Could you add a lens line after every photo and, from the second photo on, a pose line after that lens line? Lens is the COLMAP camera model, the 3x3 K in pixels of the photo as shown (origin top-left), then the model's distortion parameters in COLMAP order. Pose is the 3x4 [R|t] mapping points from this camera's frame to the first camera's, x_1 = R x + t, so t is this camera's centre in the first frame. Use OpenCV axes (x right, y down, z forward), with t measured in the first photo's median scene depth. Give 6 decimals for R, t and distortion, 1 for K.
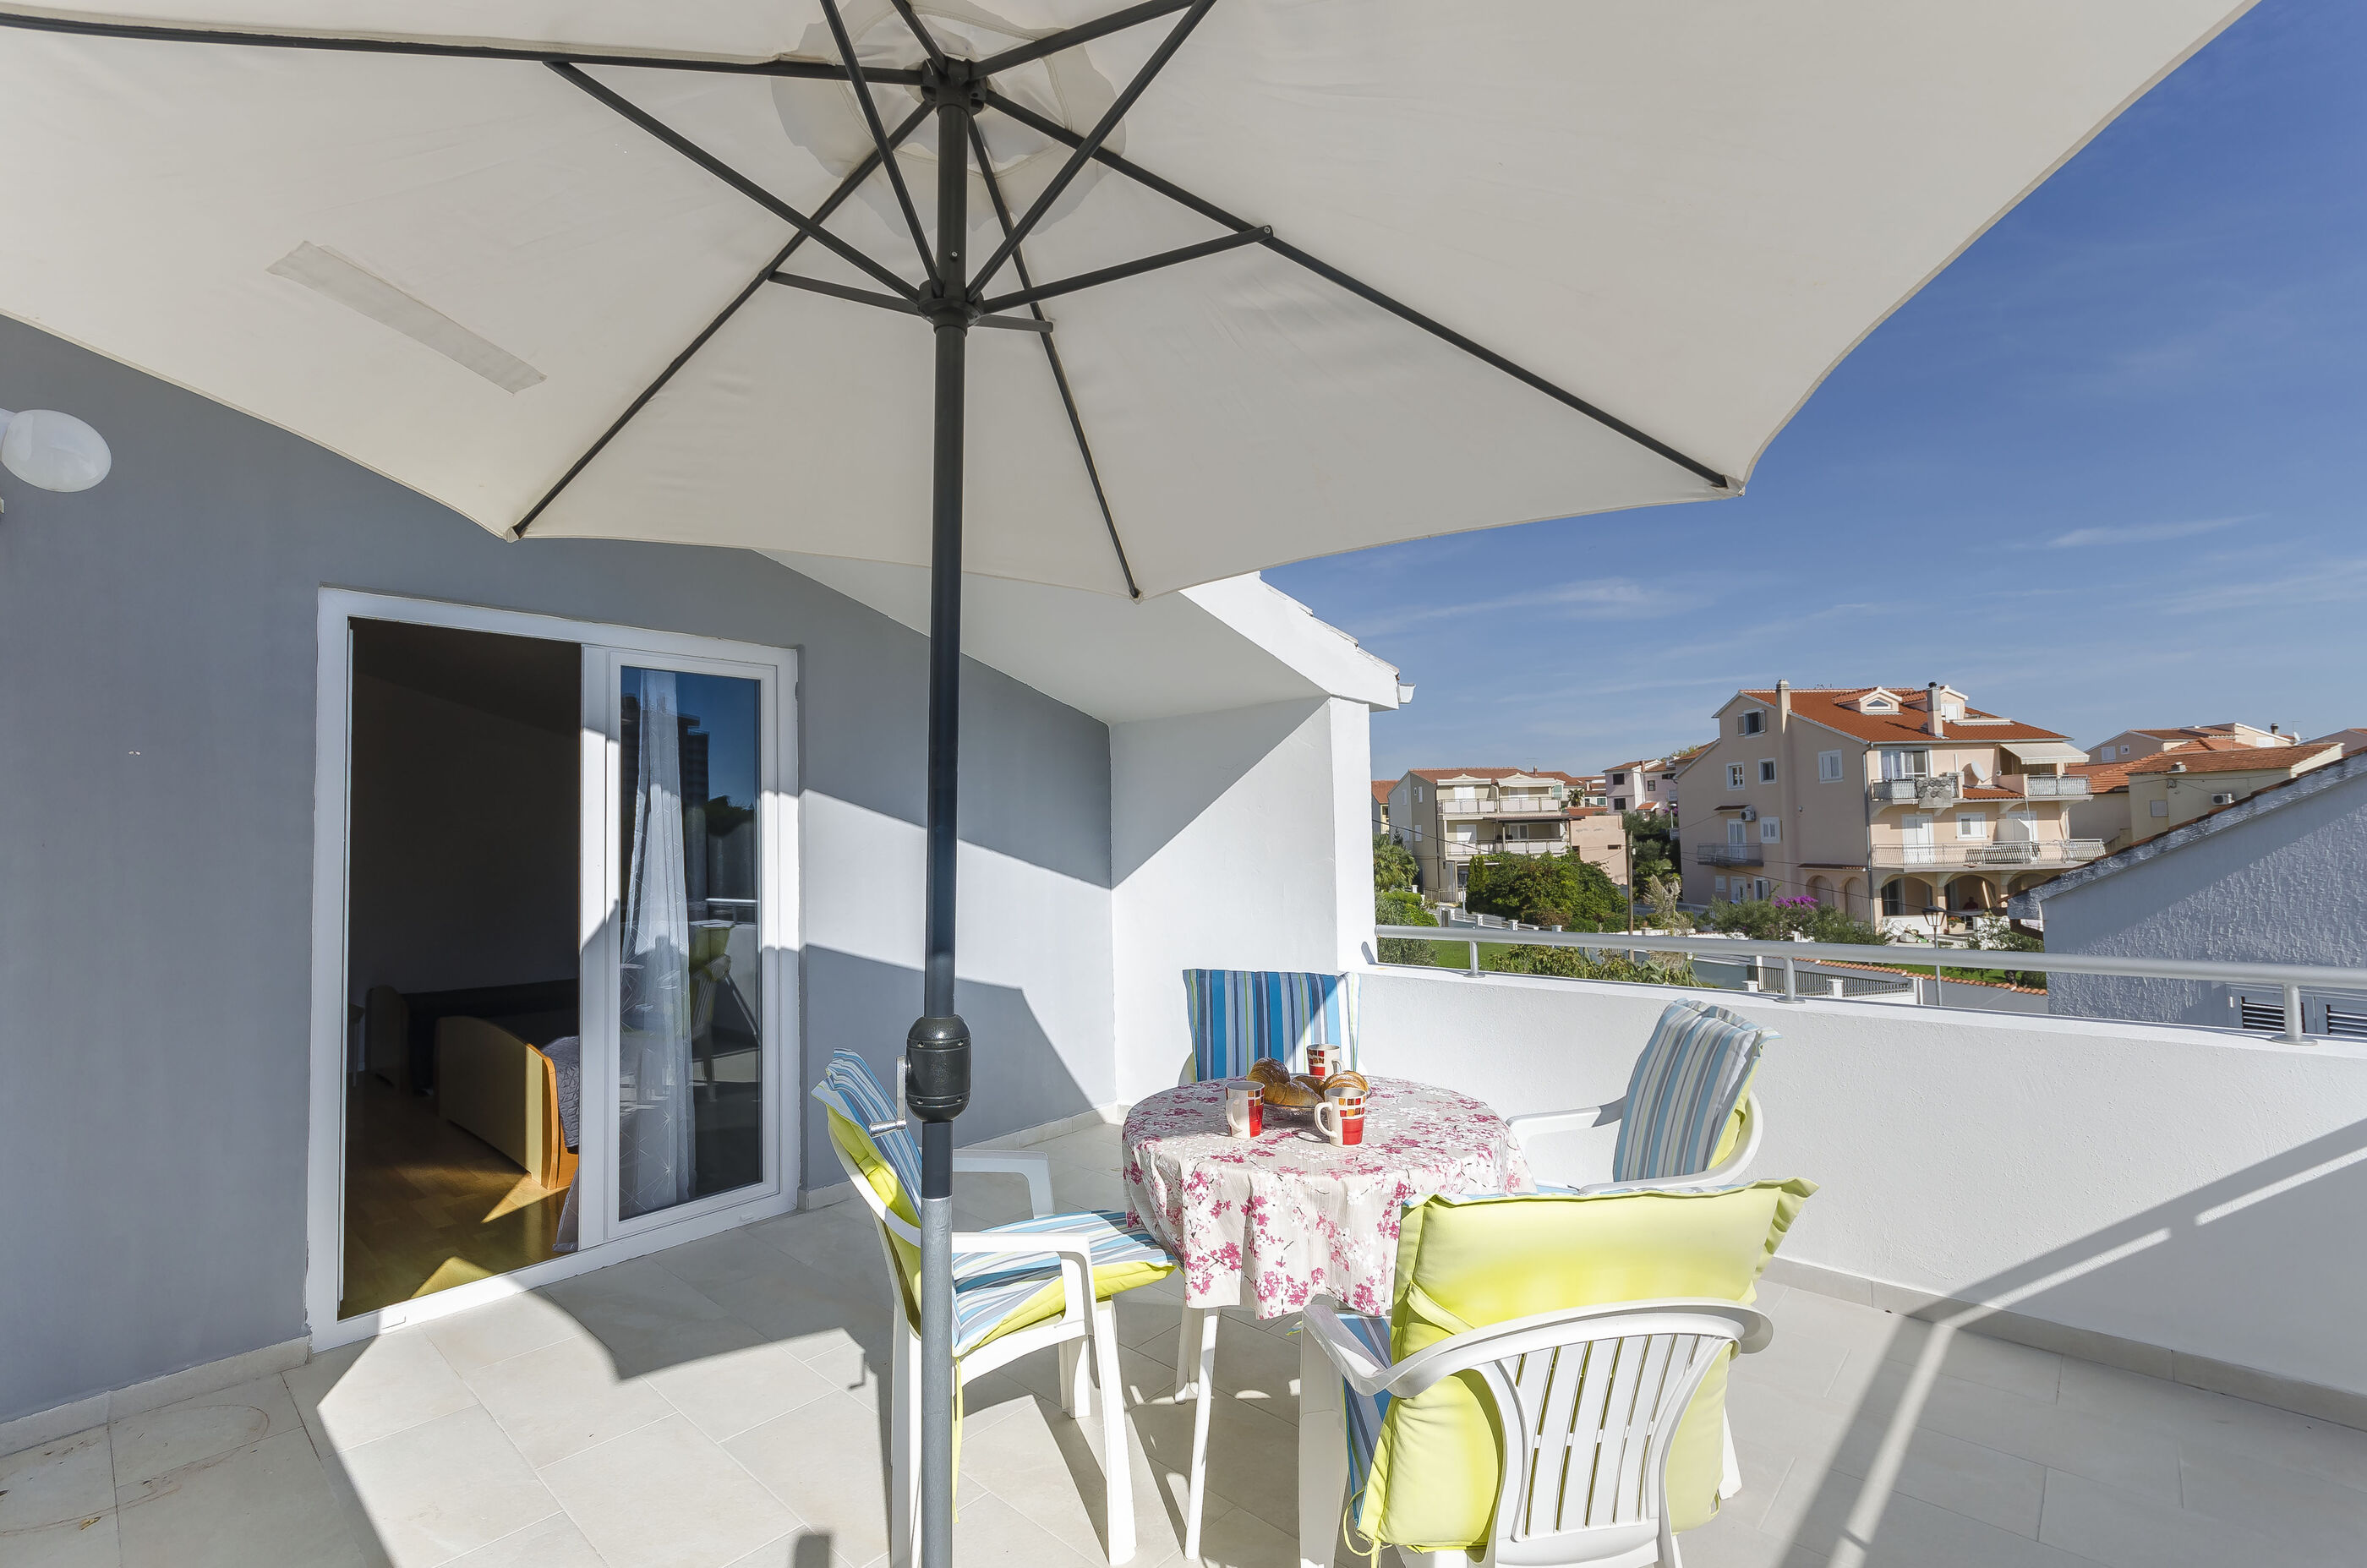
lens RADIAL K [[1026.1, 0, 1183.5], [0, 1026.1, 784.0], [0, 0, 1]] dist [0.002384, 0.000170]
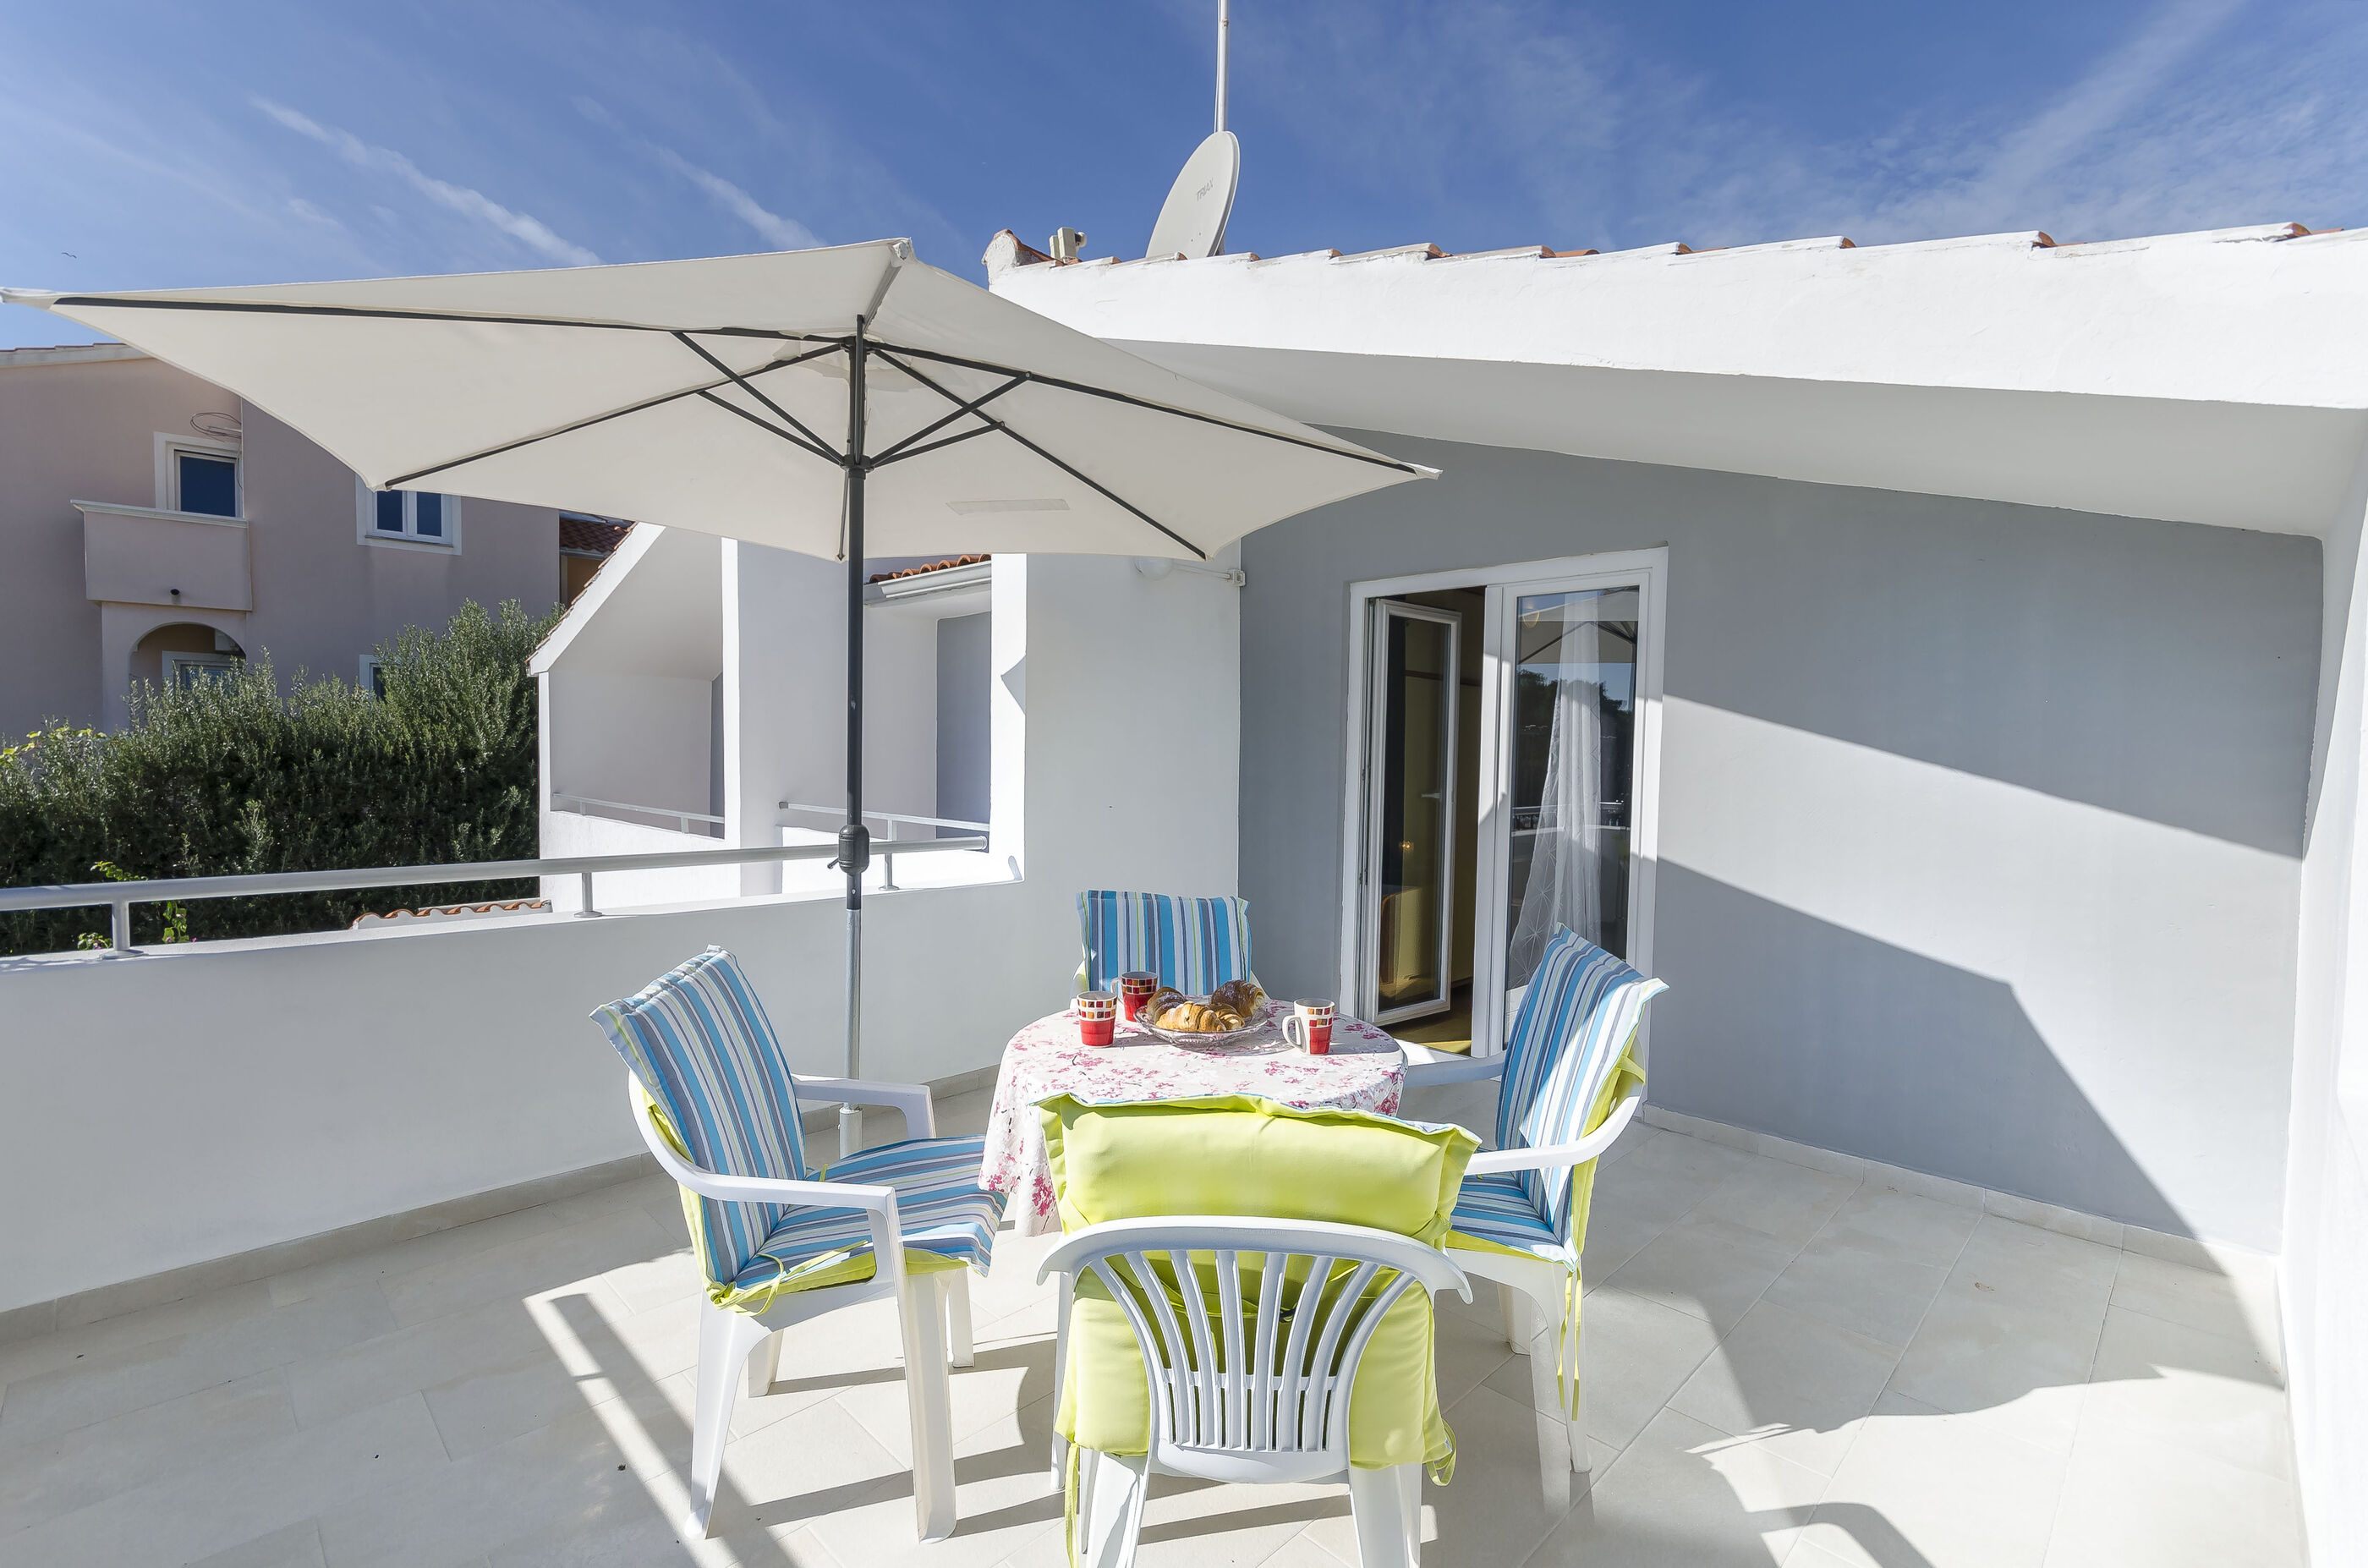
lens RADIAL K [[1026.6, 0, 1184.0], [0, 1026.6, 784.0], [0, 0, 1]] dist [0.002384, 0.000170]
pose [[-0.050168, 0.064609, -0.996649, 0.694966], [0.036840, 0.997346, 0.062800, 0.013404], [0.998061, -0.033566, -0.052415, 0.677696]]
